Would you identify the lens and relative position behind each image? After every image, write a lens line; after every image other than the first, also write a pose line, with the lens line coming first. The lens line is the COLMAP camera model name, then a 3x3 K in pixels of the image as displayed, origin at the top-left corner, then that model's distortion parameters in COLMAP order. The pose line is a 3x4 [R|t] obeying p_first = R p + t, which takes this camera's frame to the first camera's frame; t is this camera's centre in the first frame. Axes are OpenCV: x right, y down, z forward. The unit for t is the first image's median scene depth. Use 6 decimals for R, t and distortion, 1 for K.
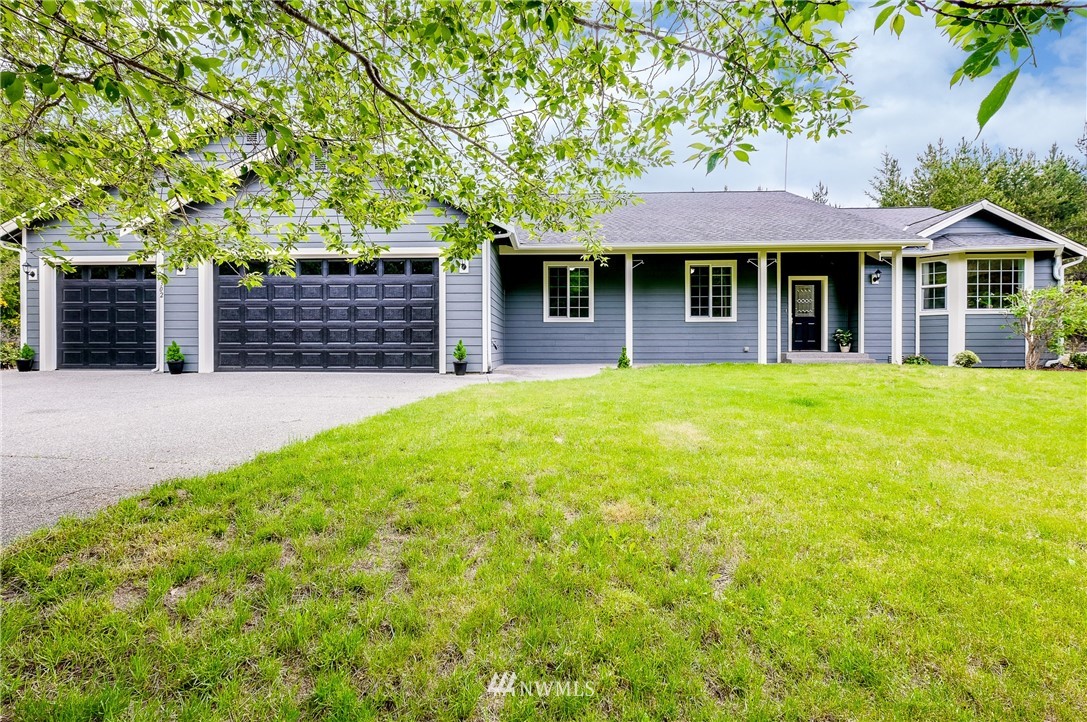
lens RADIAL K [[512.3, 0, 545.8], [0, 512.3, 350.3], [0, 0, 1]] dist [-0.003608, -0.000492]
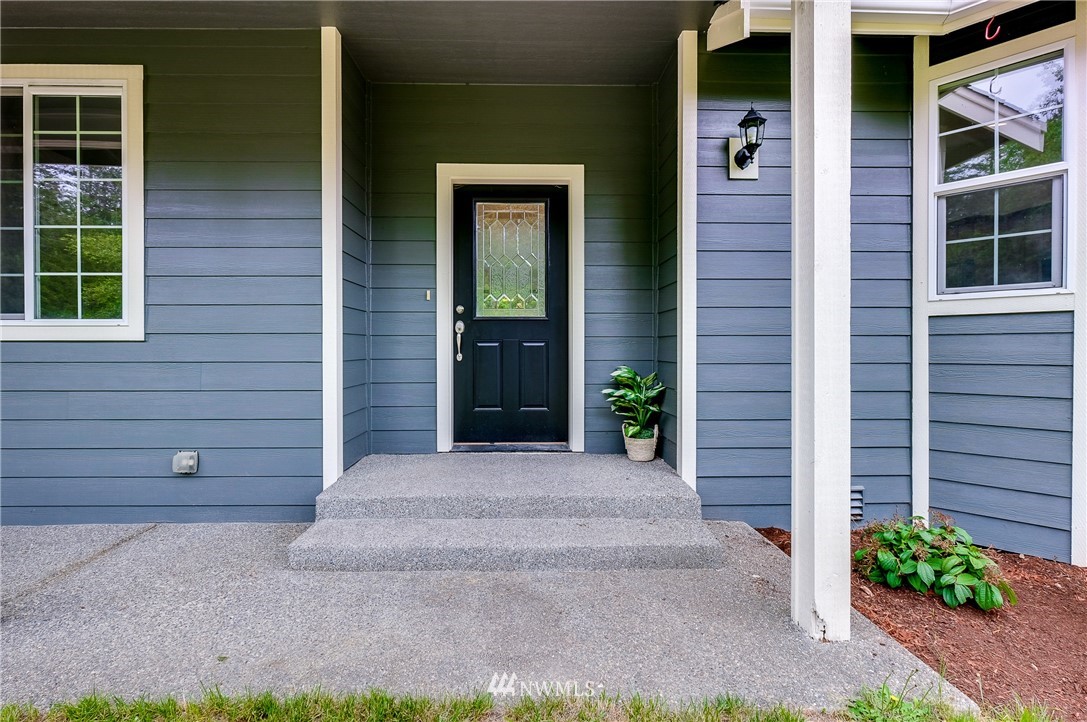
lens RADIAL K [[512.3, 0, 545.8], [0, 512.3, 350.3], [0, 0, 1]] dist [-0.003608, -0.000492]
pose [[0.998696, 0.000147, 0.051049, 0.554583], [0.000108, 0.999987, -0.005000, -0.051810], [-0.051049, 0.004999, 0.998684, 0.790276]]
